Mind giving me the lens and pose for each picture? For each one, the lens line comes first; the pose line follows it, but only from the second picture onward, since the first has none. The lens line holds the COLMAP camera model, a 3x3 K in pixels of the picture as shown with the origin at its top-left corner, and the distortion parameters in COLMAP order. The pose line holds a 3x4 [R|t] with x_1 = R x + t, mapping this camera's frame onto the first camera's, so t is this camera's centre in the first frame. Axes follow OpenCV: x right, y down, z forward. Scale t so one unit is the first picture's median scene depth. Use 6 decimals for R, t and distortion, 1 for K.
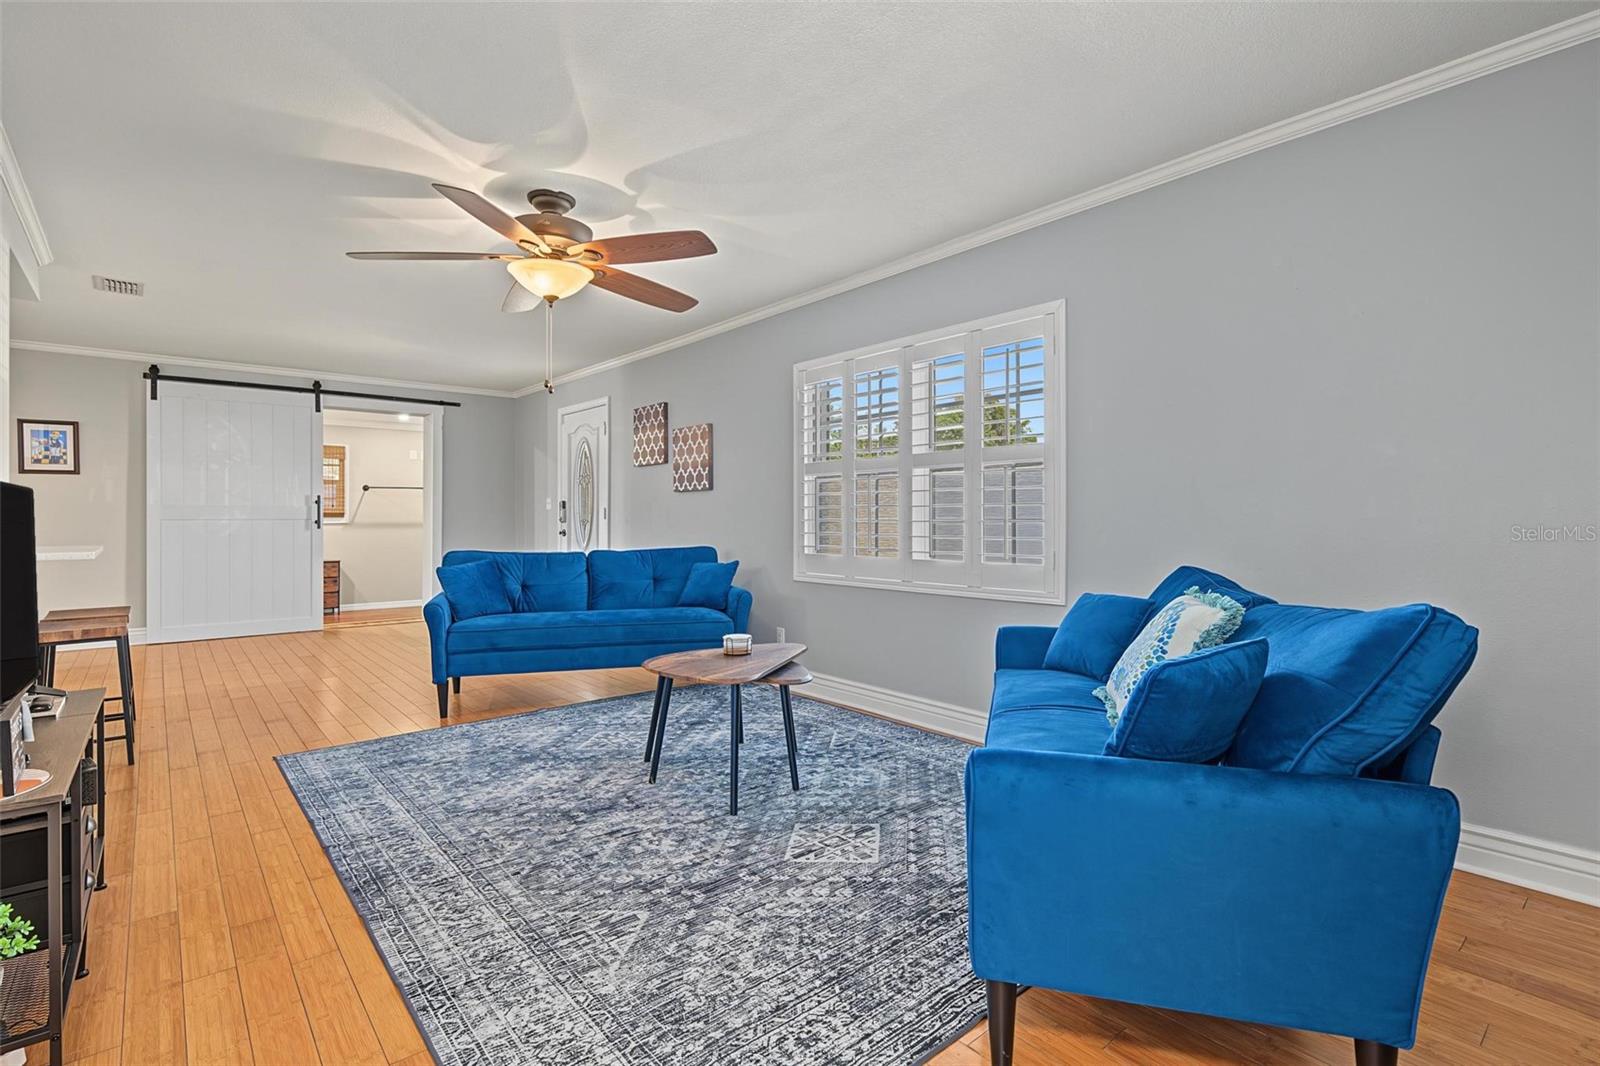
lens RADIAL K [[761.9, 0, 802.8], [0, 761.9, 510.3], [0, 0, 1]] dist [0.000794, -0.000004]
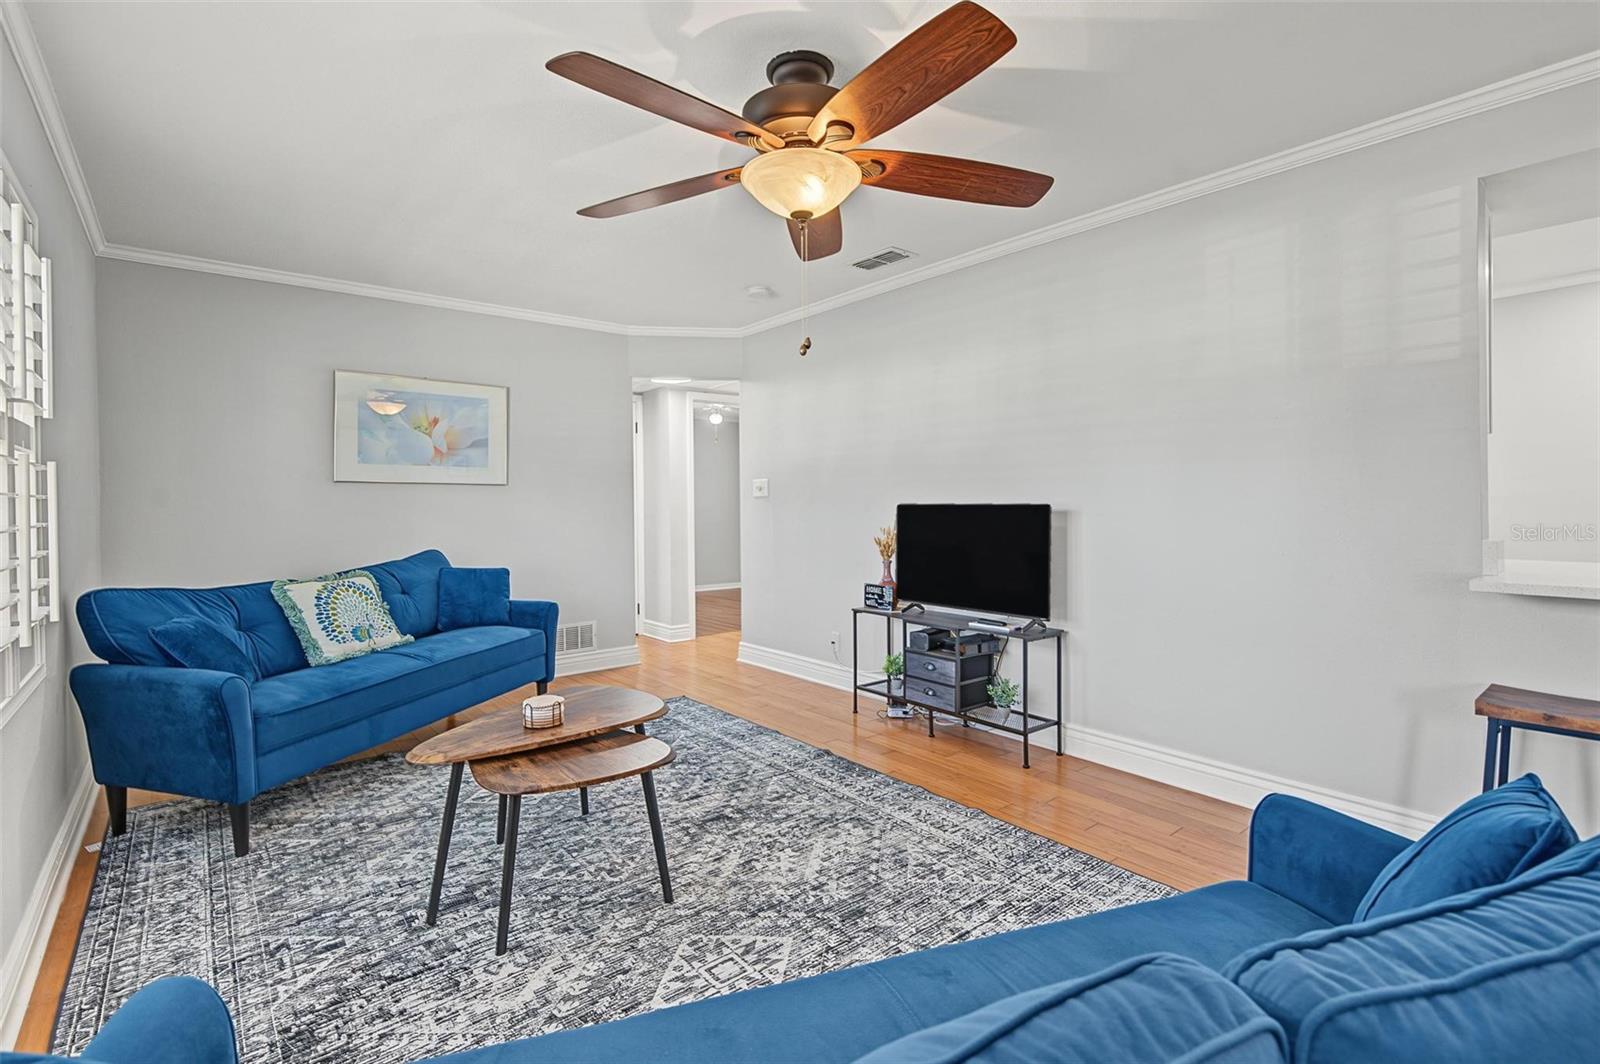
lens RADIAL K [[730.9, 0, 796.0], [0, 730.9, 503.6], [0, 0, 1]] dist [-0.000259, -0.000152]
pose [[-0.999751, 0.010389, 0.019768, -0.346554], [0.010267, 0.999928, -0.006269, -0.016909], [-0.019831, -0.006064, -0.999785, 1.713943]]
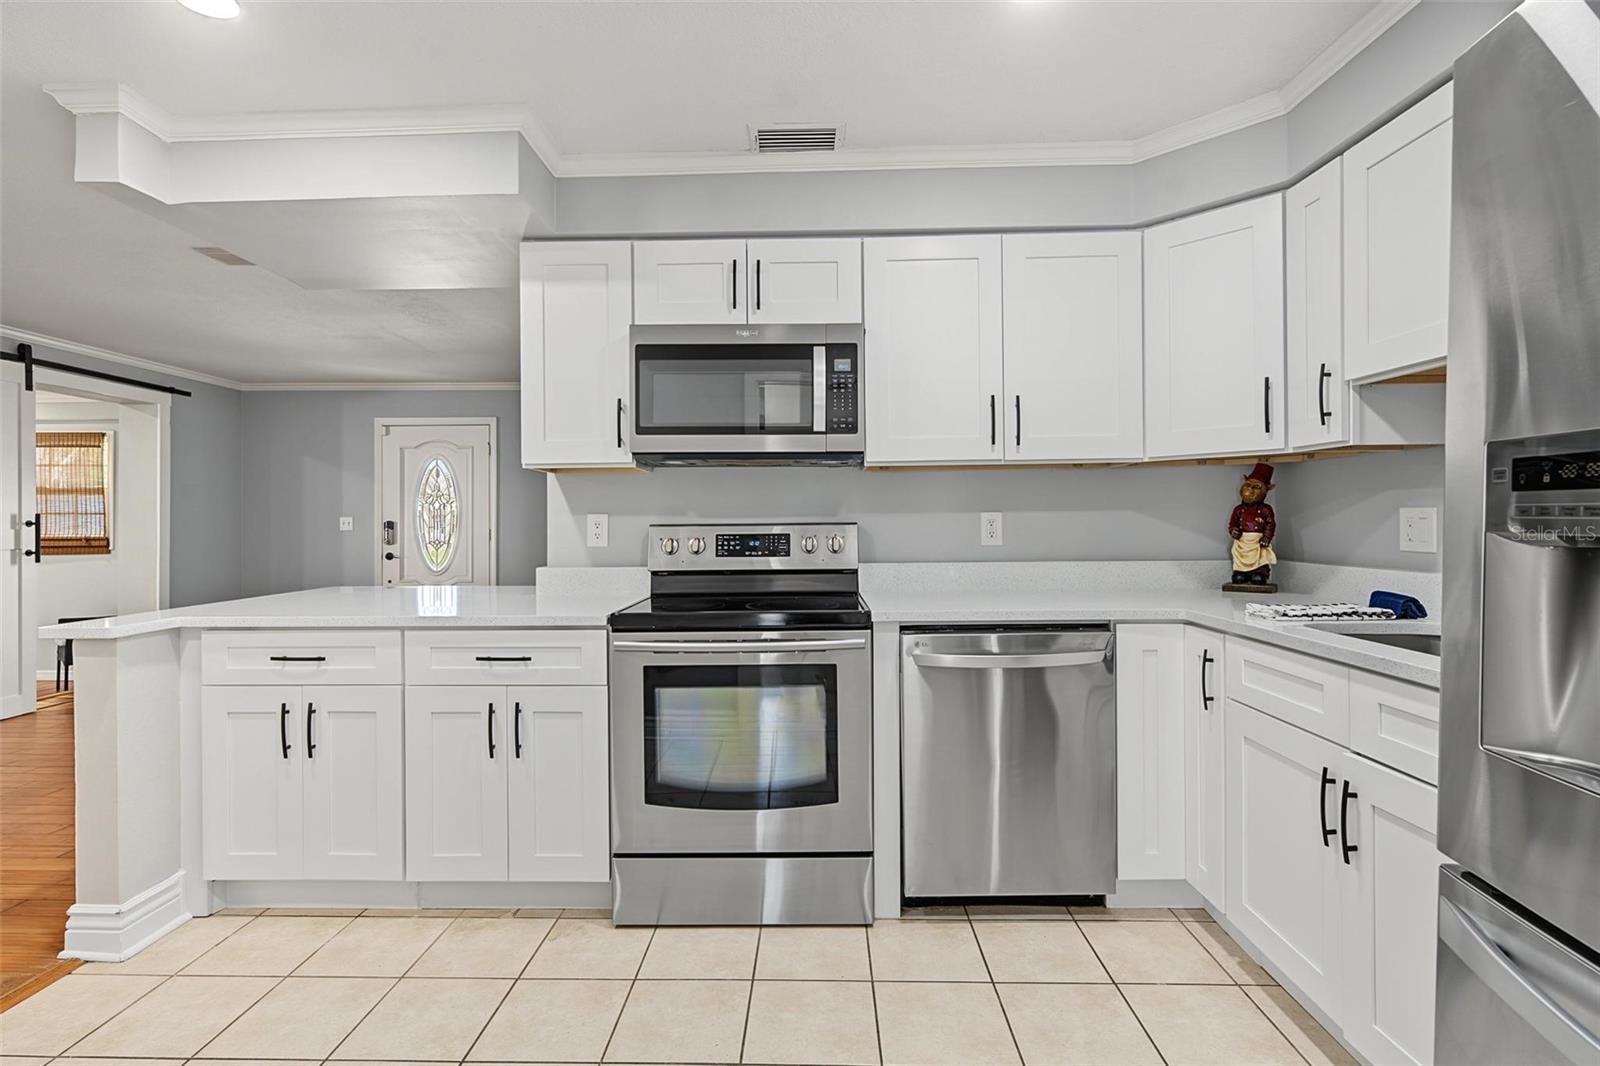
lens RADIAL K [[766.0, 0, 792.7], [0, 766.0, 521.4], [0, 0, 1]] dist [0.002553, 0.000368]
pose [[0.674030, -0.001324, 0.738702, -1.542576], [-0.001979, 0.999992, 0.003597, -0.037462], [-0.738701, -0.003887, 0.674022, 0.084383]]
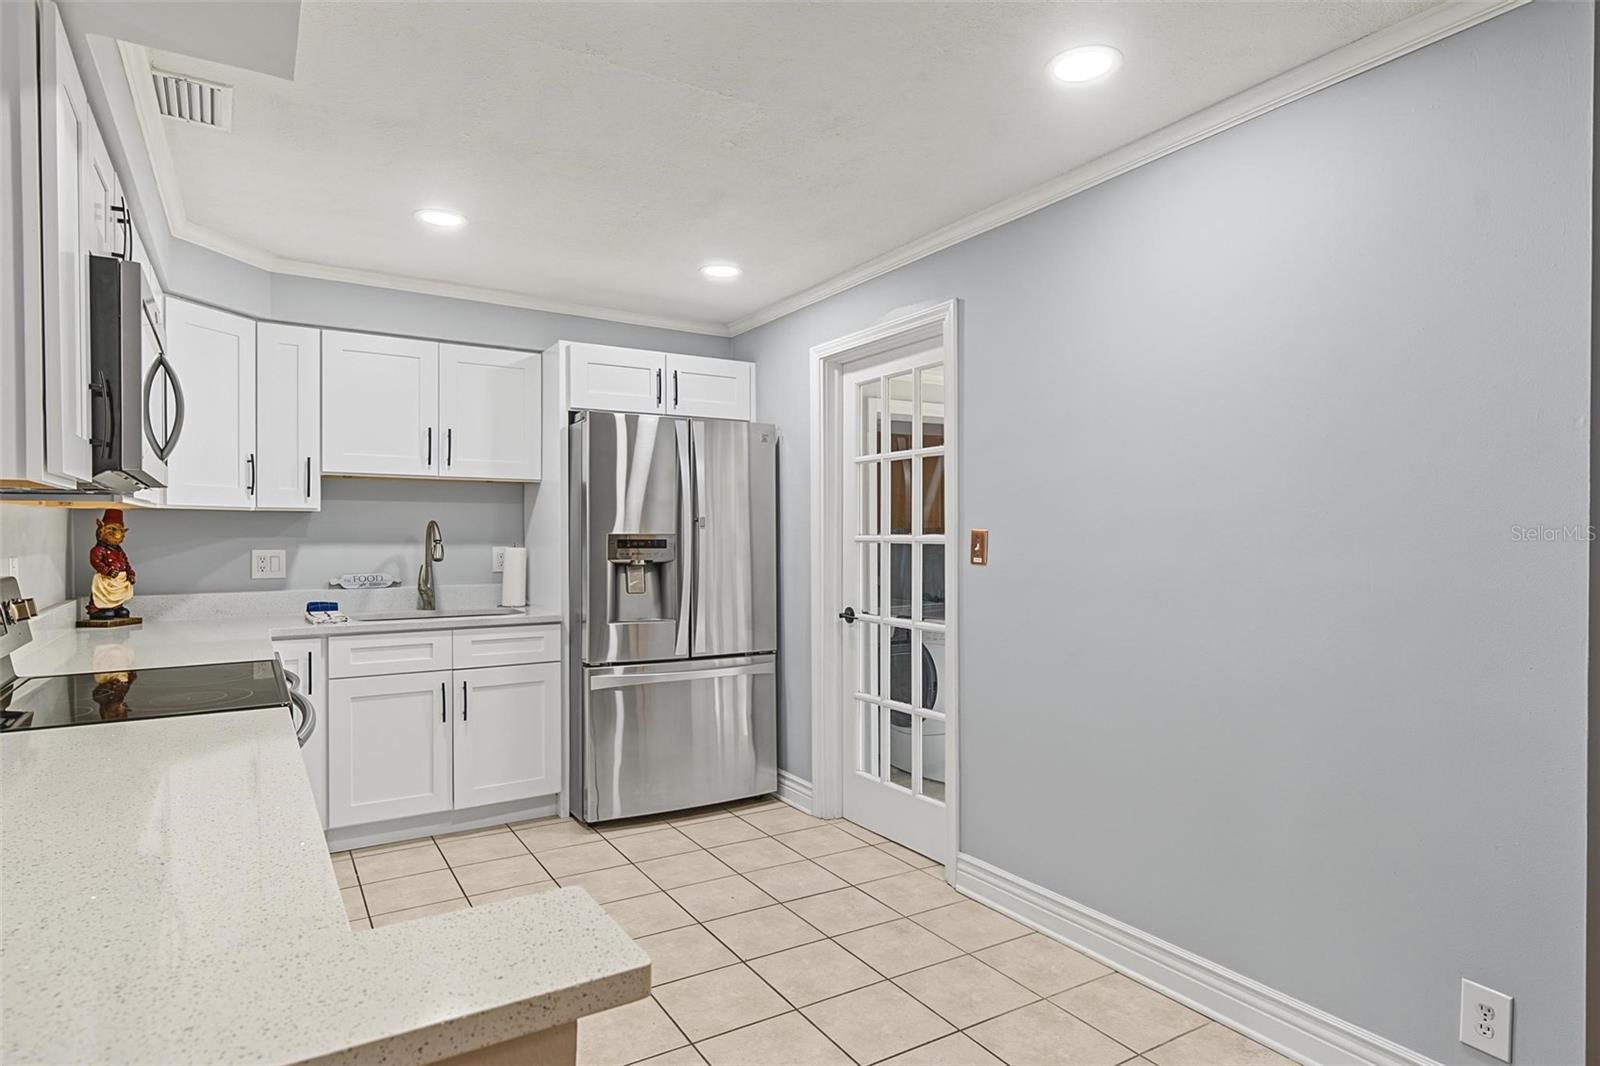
lens RADIAL K [[885.0, 0, 799.6], [0, 885.0, 543.7], [0, 0, 1]] dist [0.003668, 0.000401]
pose [[-0.988168, 0.002874, 0.153347, -1.570085], [0.003777, 0.999977, 0.005594, -0.061206], [-0.153327, 0.006107, -0.988157, 1.256711]]
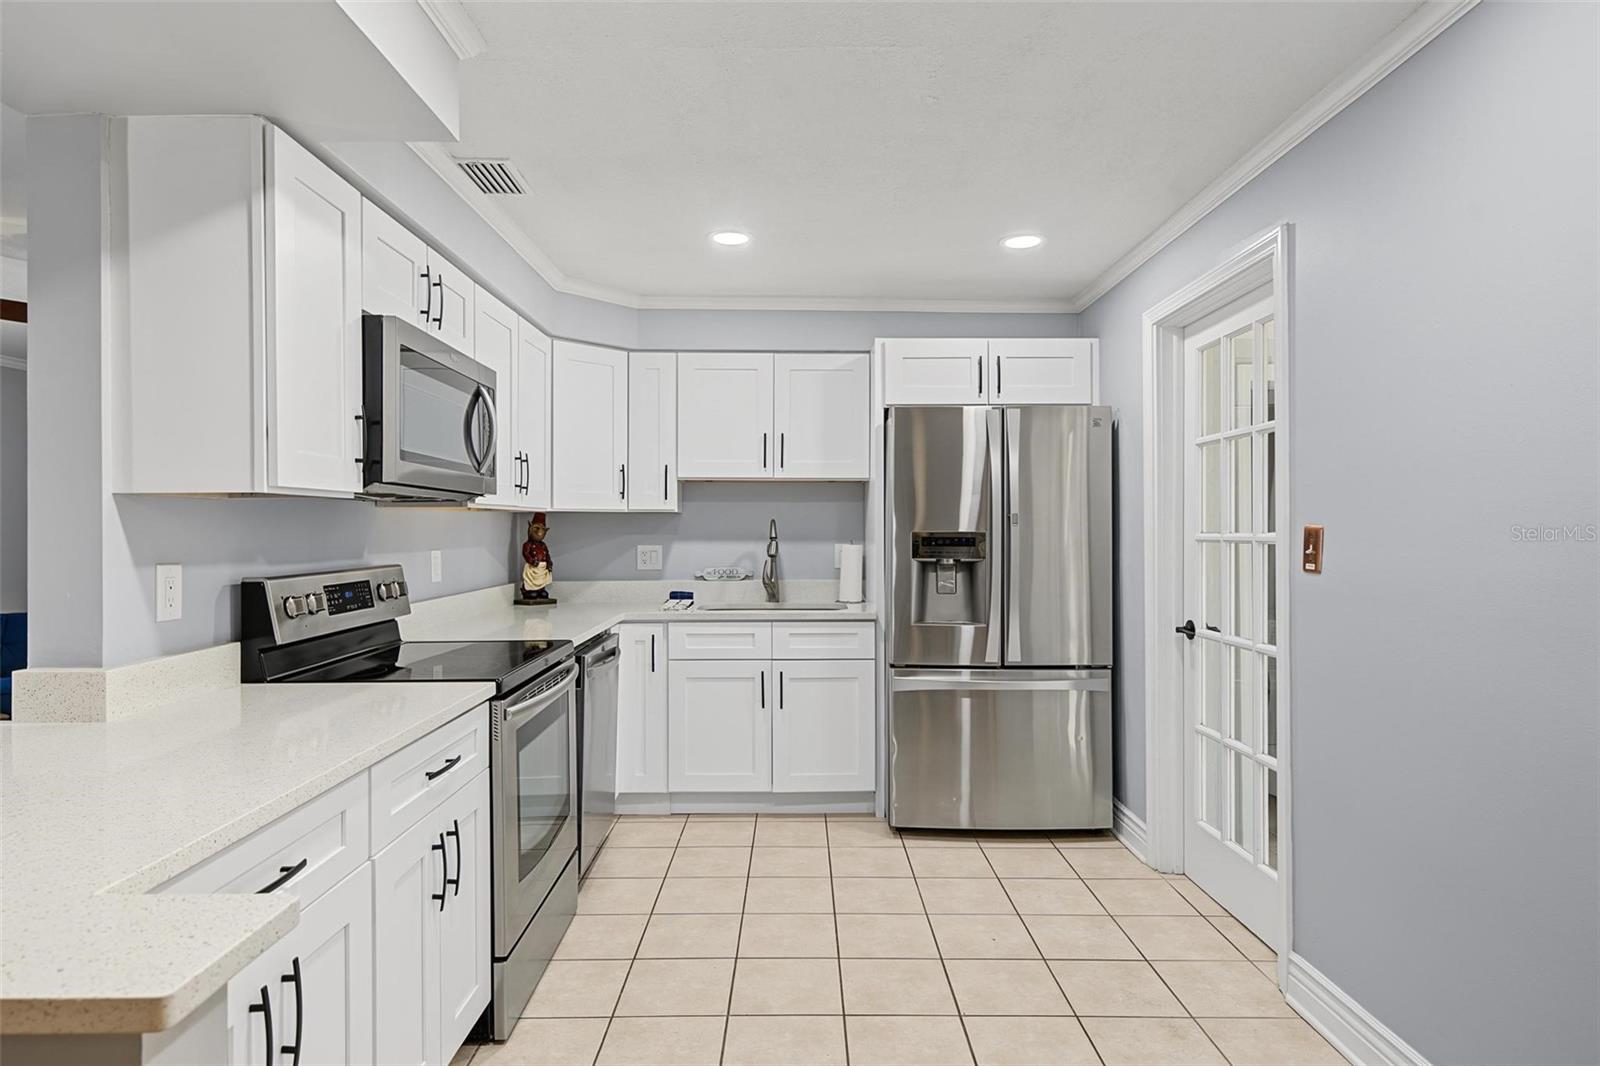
lens RADIAL K [[879.5, 0, 800.0], [0, 879.5, 533.0], [0, 0, 1]] dist [0.003935, 0.000013]
pose [[-0.762972, 0.003785, 0.646421, -1.769050], [0.001266, 0.999990, -0.004360, -0.062199], [-0.646431, -0.002508, -0.762969, 1.085257]]
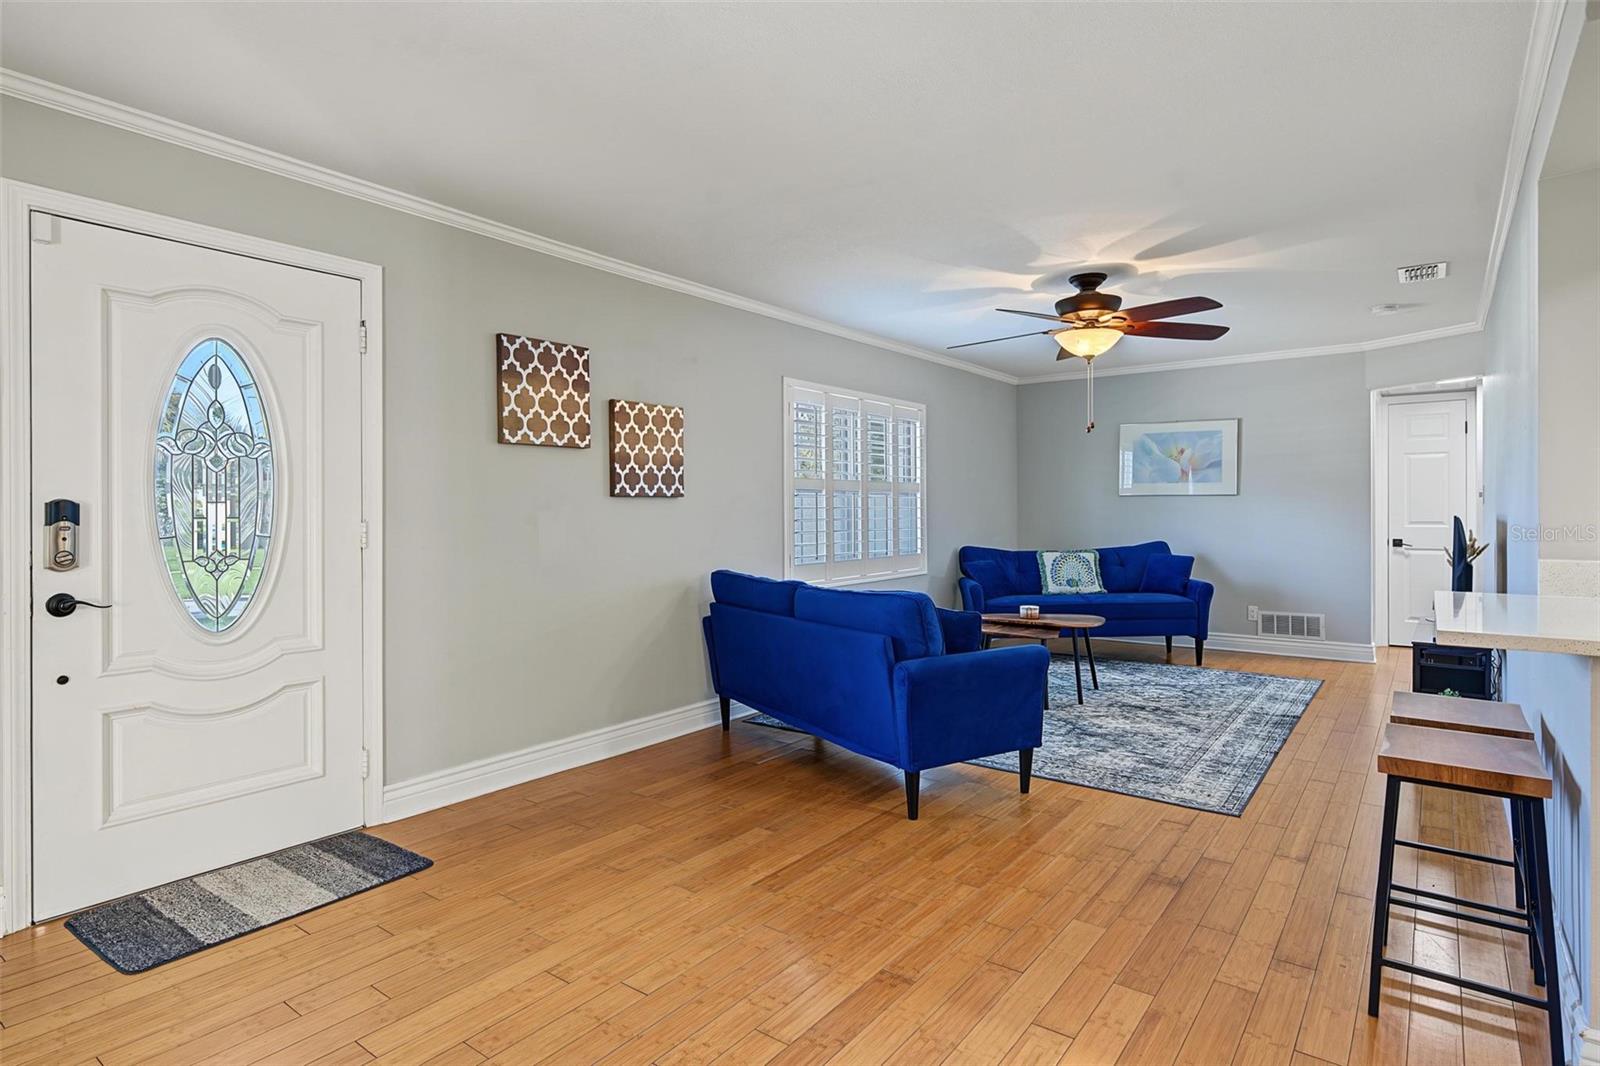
lens RADIAL K [[857.5, 0, 801.1], [0, 857.5, 505.5], [0, 0, 1]] dist [0.006158, 0.001961]
pose [[-0.217525, 0.009372, 0.976010, -1.662545], [-0.002971, 0.999943, -0.010264, -0.017110], [-0.976050, -0.005133, -0.217485, 1.832586]]
